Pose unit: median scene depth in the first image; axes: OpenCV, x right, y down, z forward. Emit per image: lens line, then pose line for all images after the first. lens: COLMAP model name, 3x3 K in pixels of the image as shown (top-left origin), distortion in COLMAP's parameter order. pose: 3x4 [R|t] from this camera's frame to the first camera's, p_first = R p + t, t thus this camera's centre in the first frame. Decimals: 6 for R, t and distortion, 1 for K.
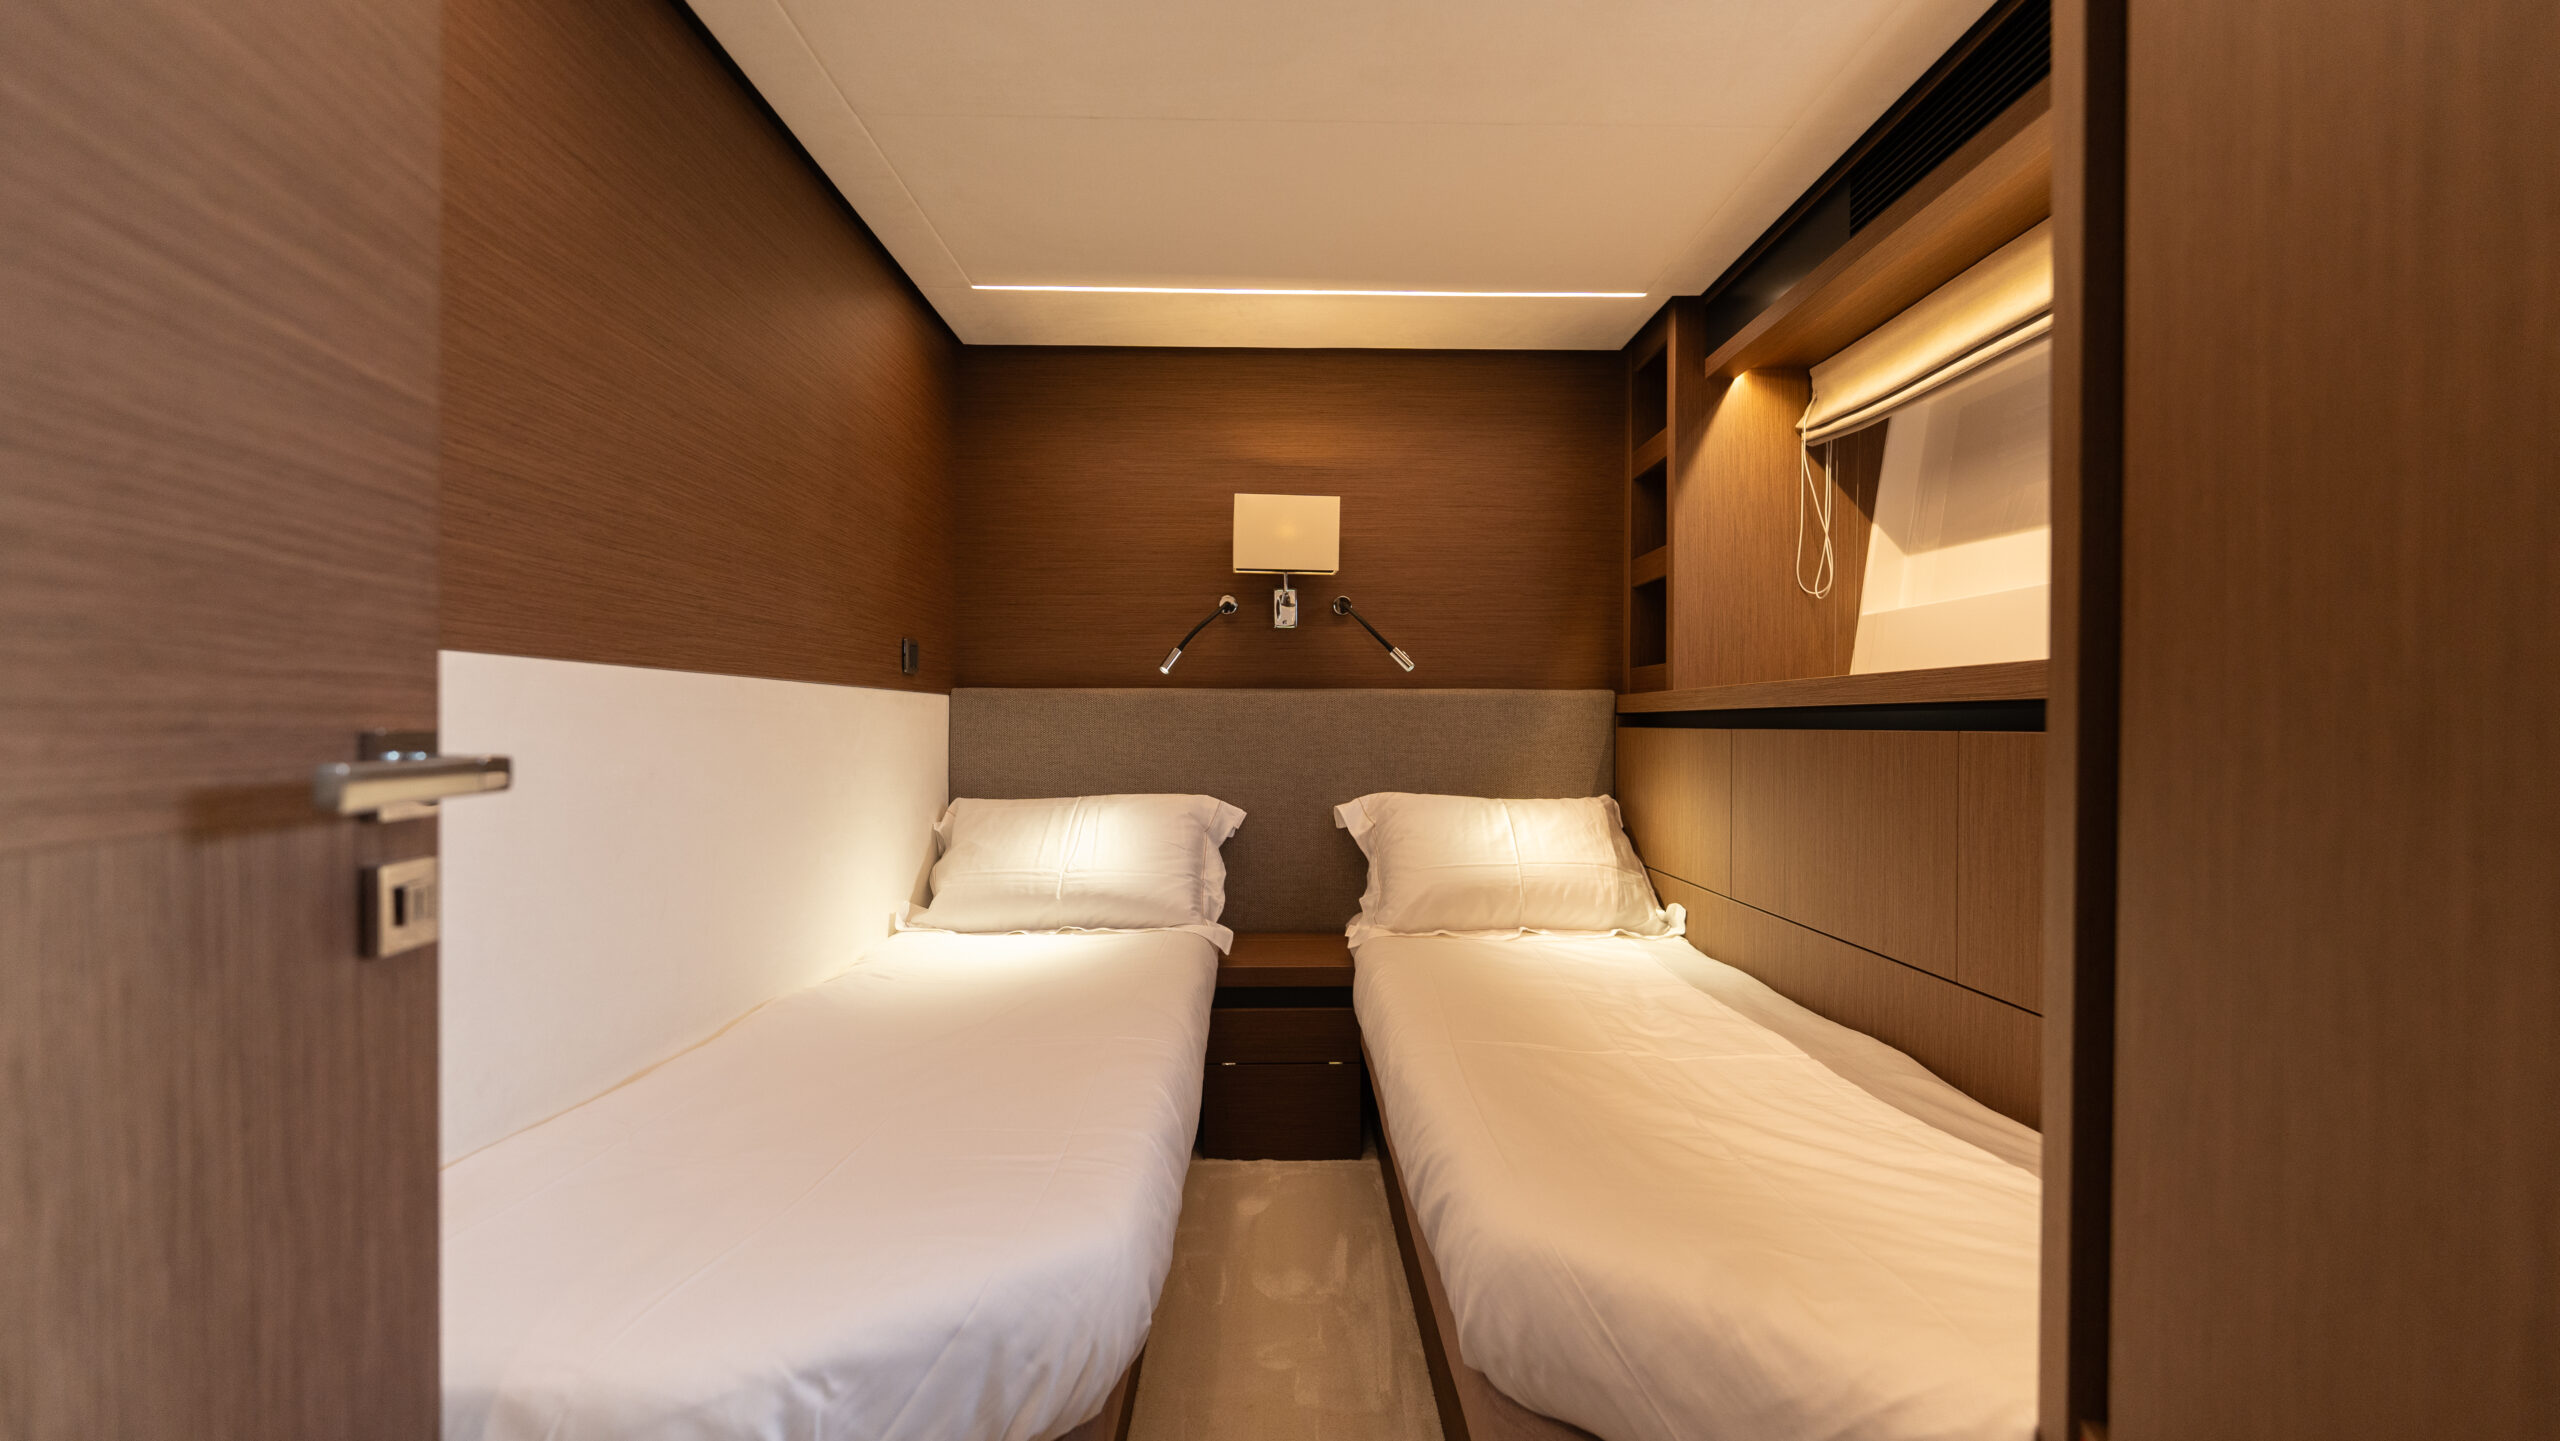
lens RADIAL K [[1008.8, 0, 1280.5], [0, 1008.8, 726.1], [0, 0, 1]] dist [-0.000721, -0.000455]
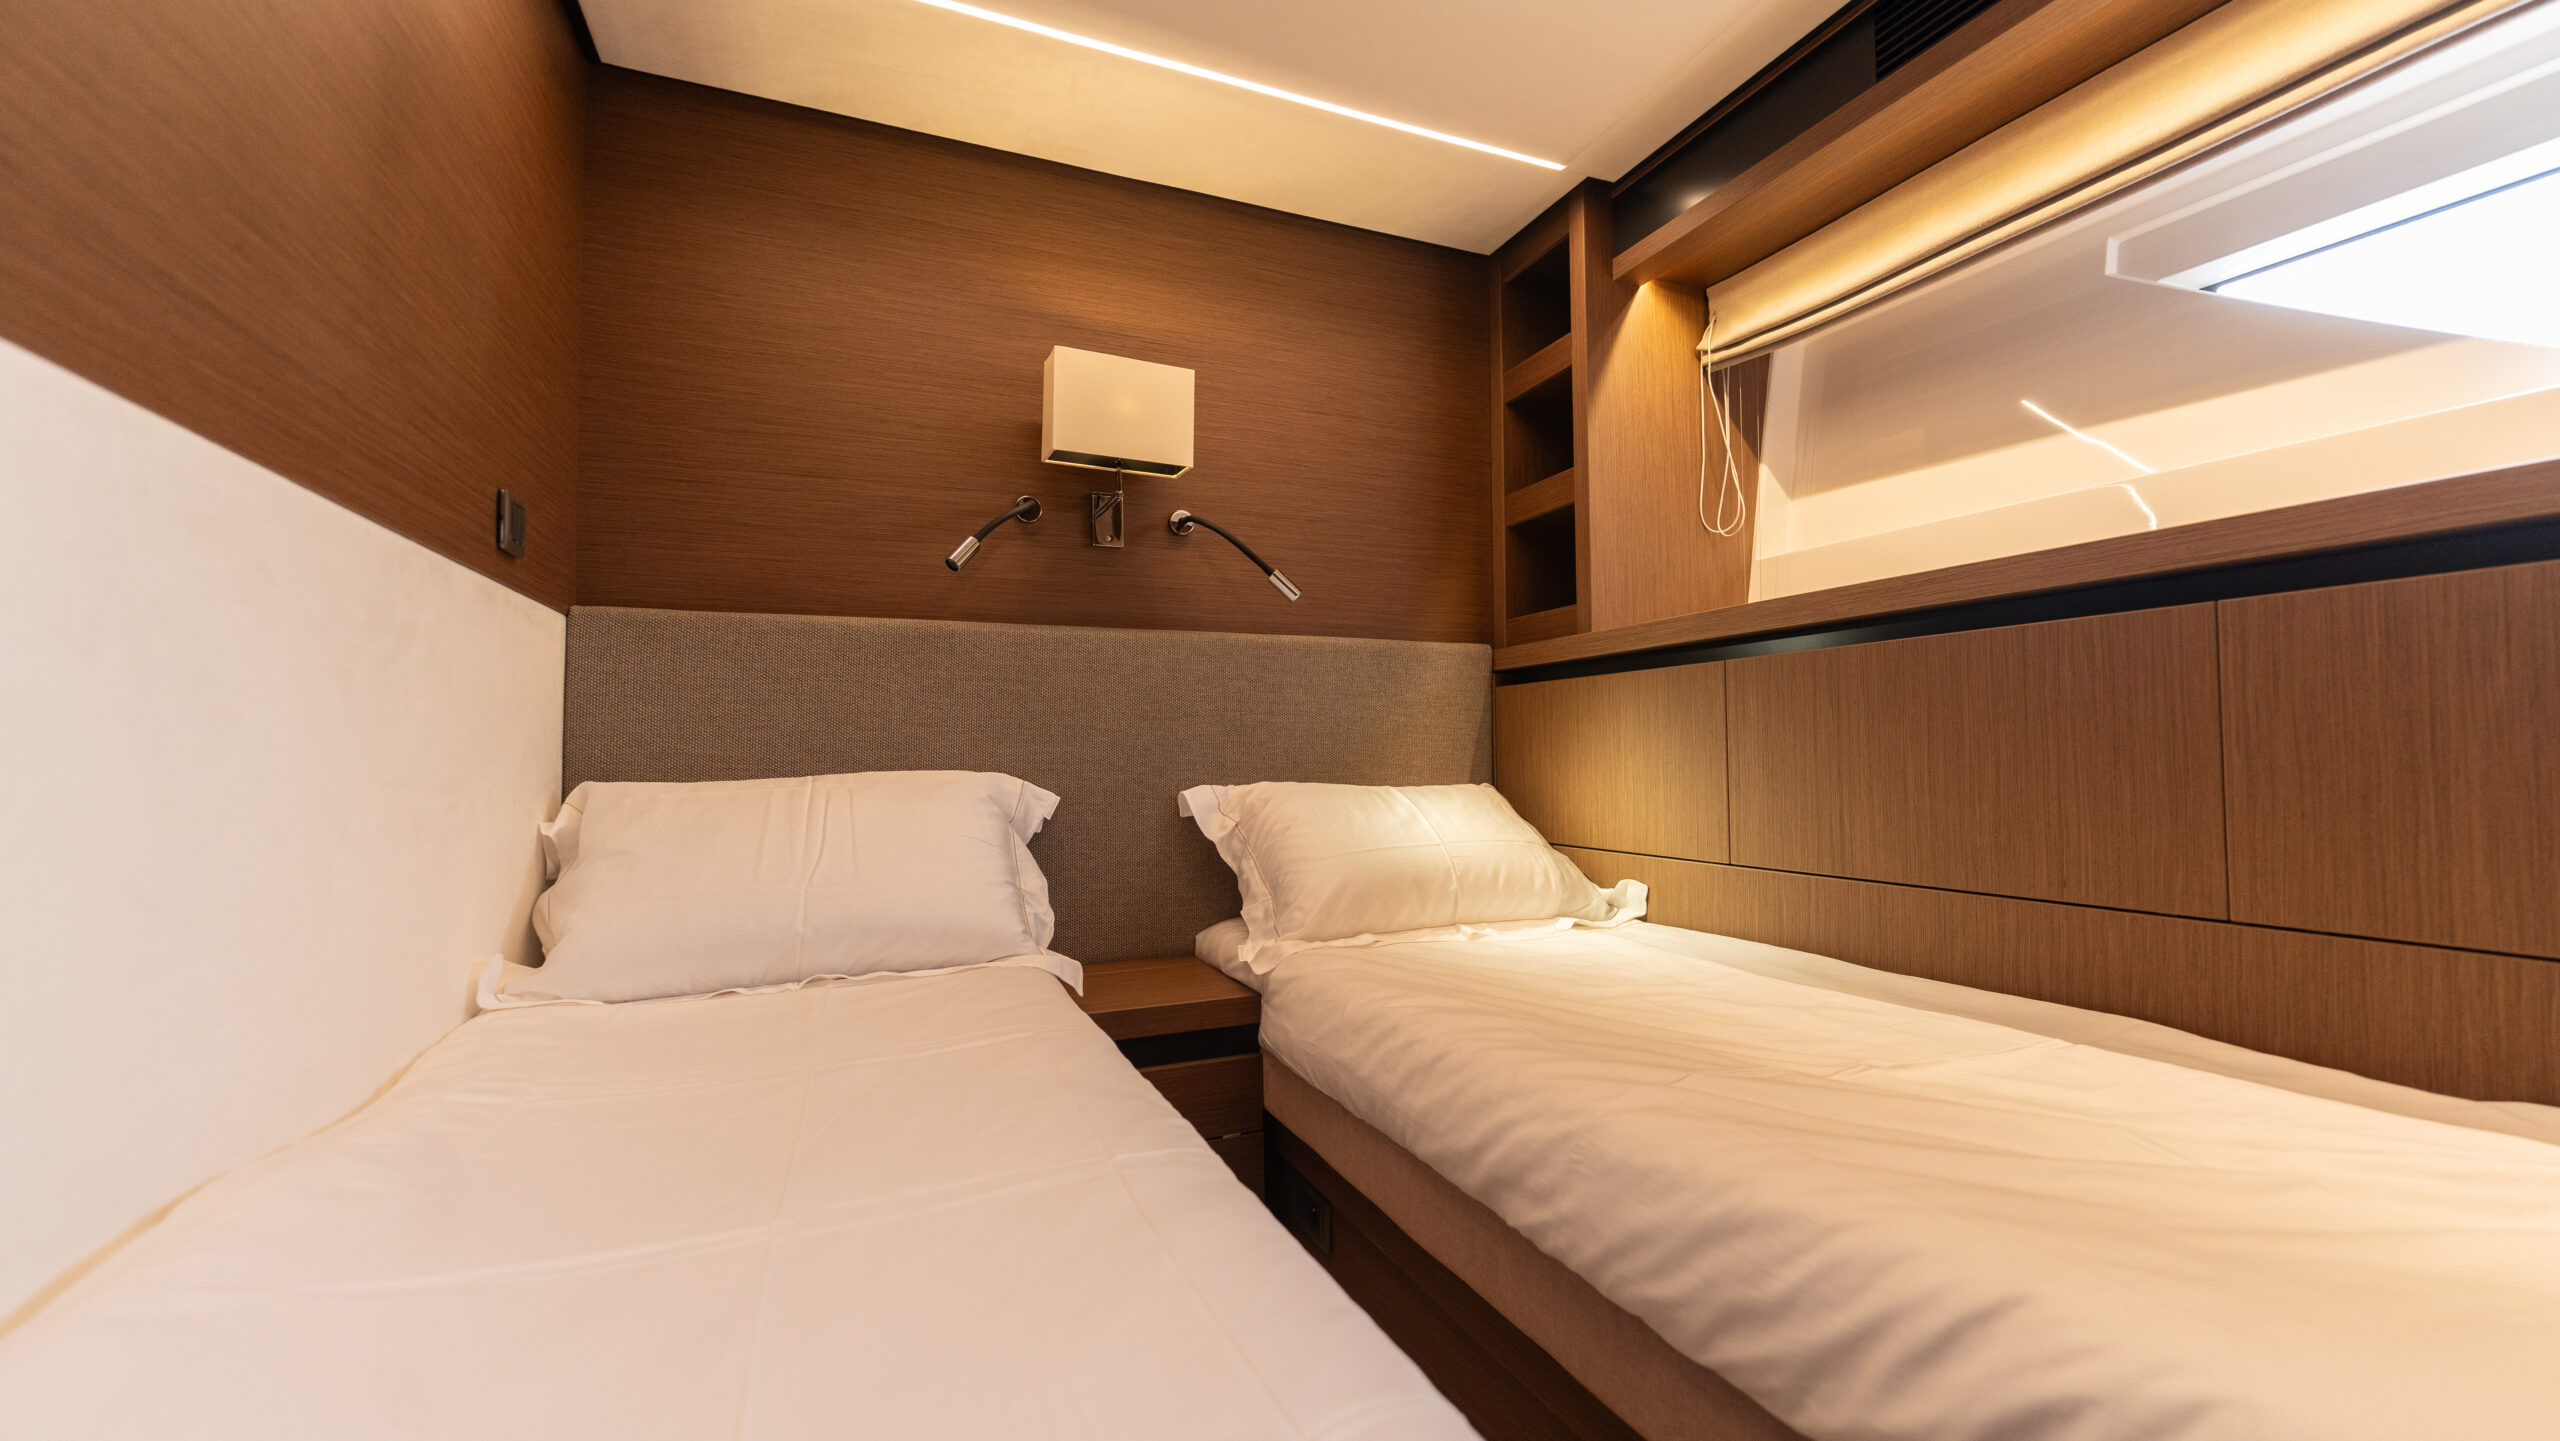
lens RADIAL K [[1008.8, 0, 1280.5], [0, 1008.8, 726.1], [0, 0, 1]] dist [-0.000721, -0.000455]
pose [[0.927548, 0.002177, 0.373698, -0.173600], [0.011727, 0.999321, -0.034929, 0.069385], [-0.373520, 0.036781, 0.926892, 0.308474]]
